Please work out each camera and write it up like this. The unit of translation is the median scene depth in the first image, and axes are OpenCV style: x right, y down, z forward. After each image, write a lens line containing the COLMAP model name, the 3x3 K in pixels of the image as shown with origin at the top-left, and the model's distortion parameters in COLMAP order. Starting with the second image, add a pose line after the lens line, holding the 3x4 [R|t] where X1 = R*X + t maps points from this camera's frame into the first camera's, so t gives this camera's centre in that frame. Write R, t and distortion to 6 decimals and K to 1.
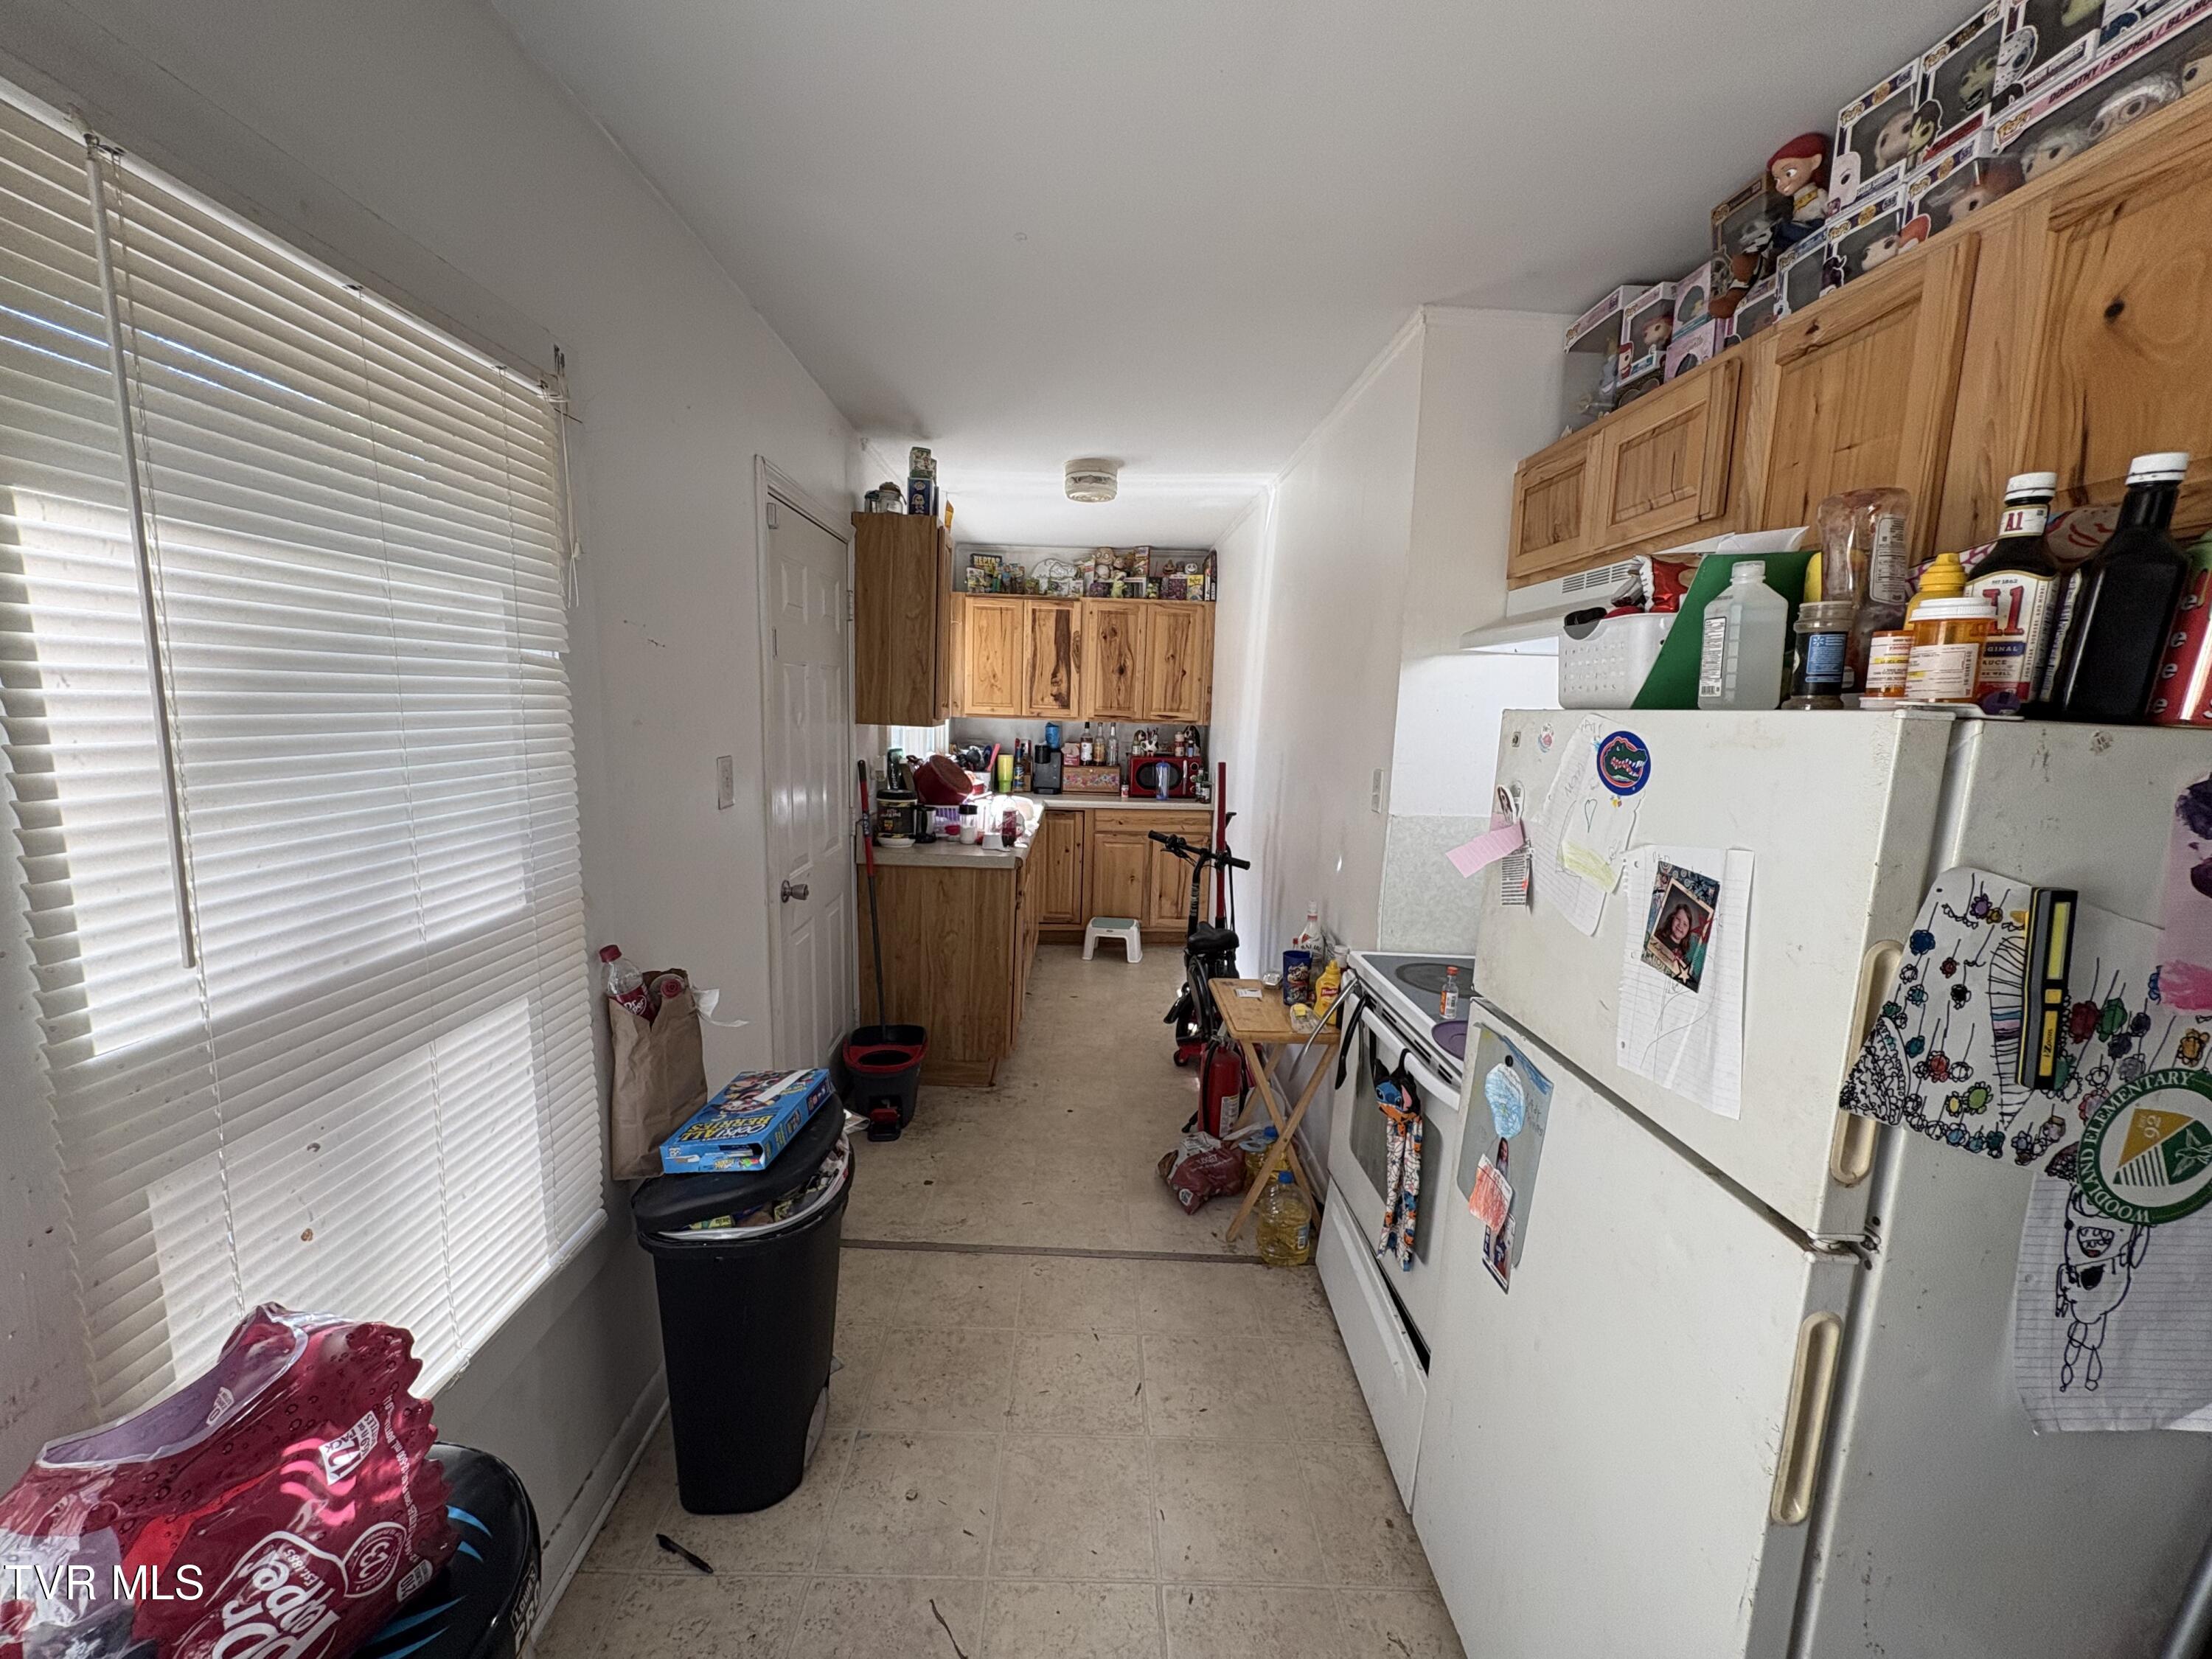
lens RADIAL K [[891.8, 0, 1102.9], [0, 891.8, 829.6], [0, 0, 1]] dist [0.000006, 0.000036]
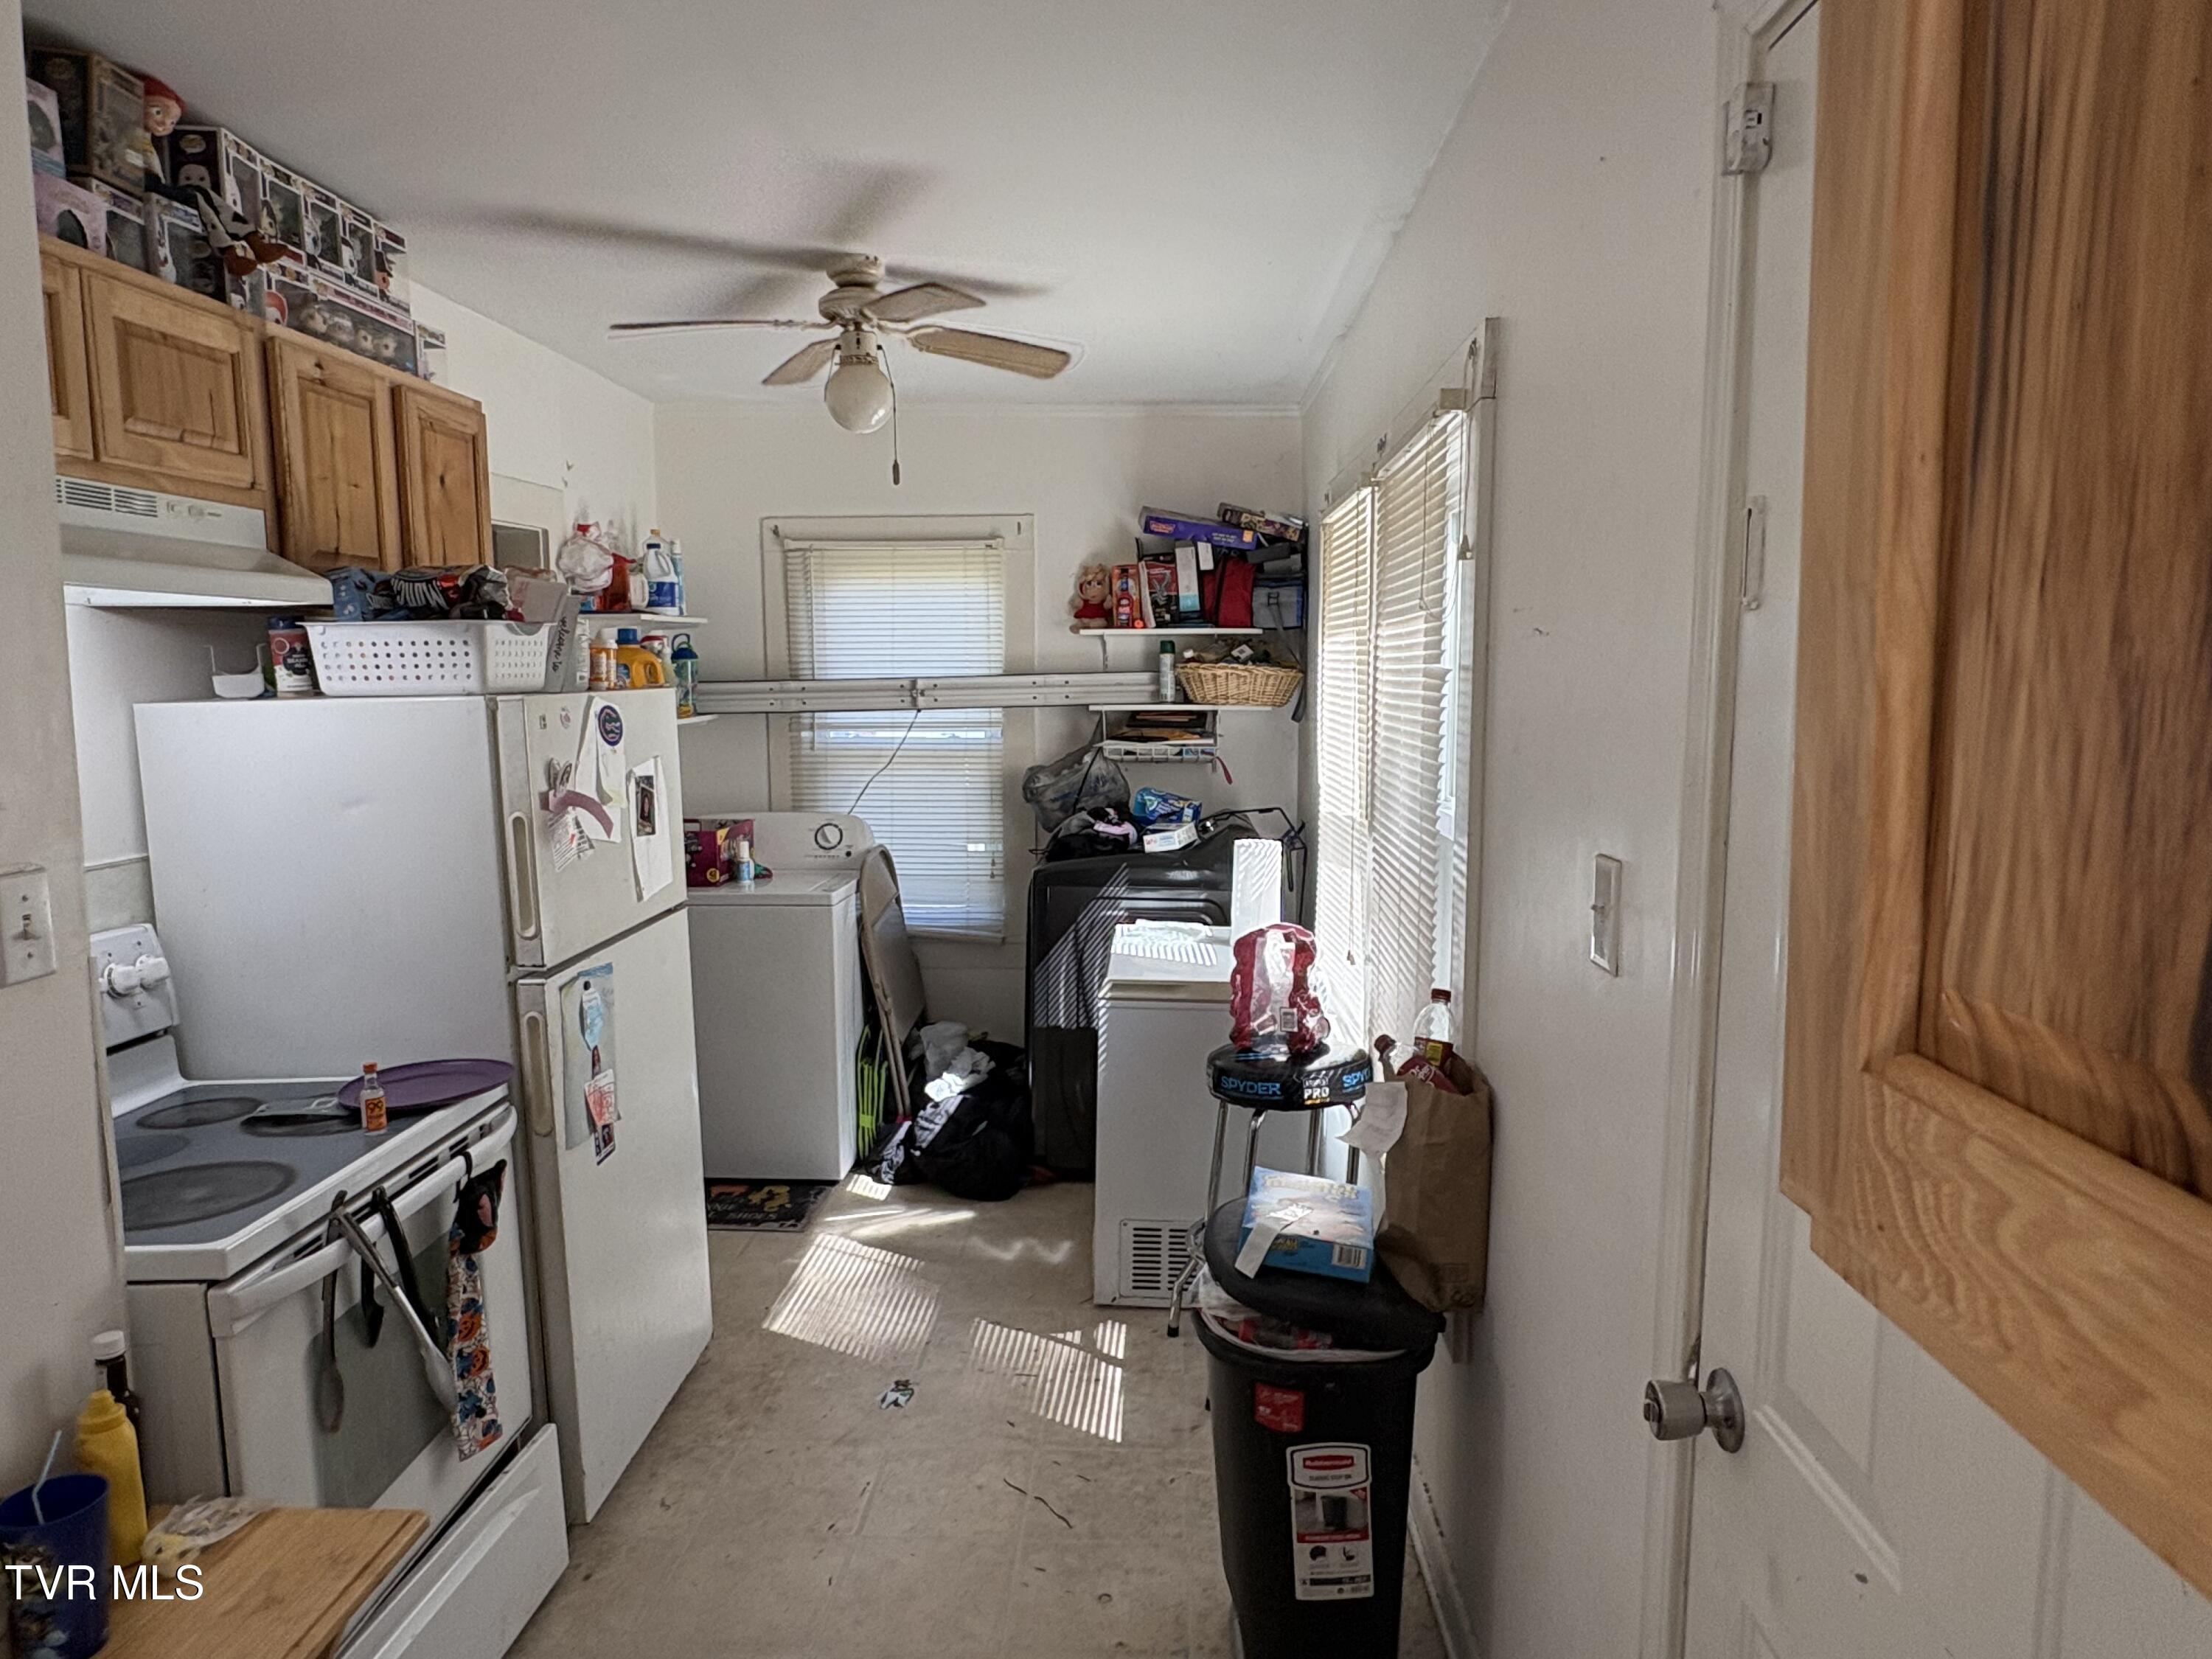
lens RADIAL K [[1407.1, 0, 1107.2], [0, 1407.1, 838.4], [0, 0, 1]] dist [-0.002930, -0.000320]
pose [[-0.997666, -0.032861, 0.059858, -0.056635], [-0.016225, 0.965567, 0.259647, -0.070705], [-0.066330, 0.258069, -0.963847, 0.442868]]
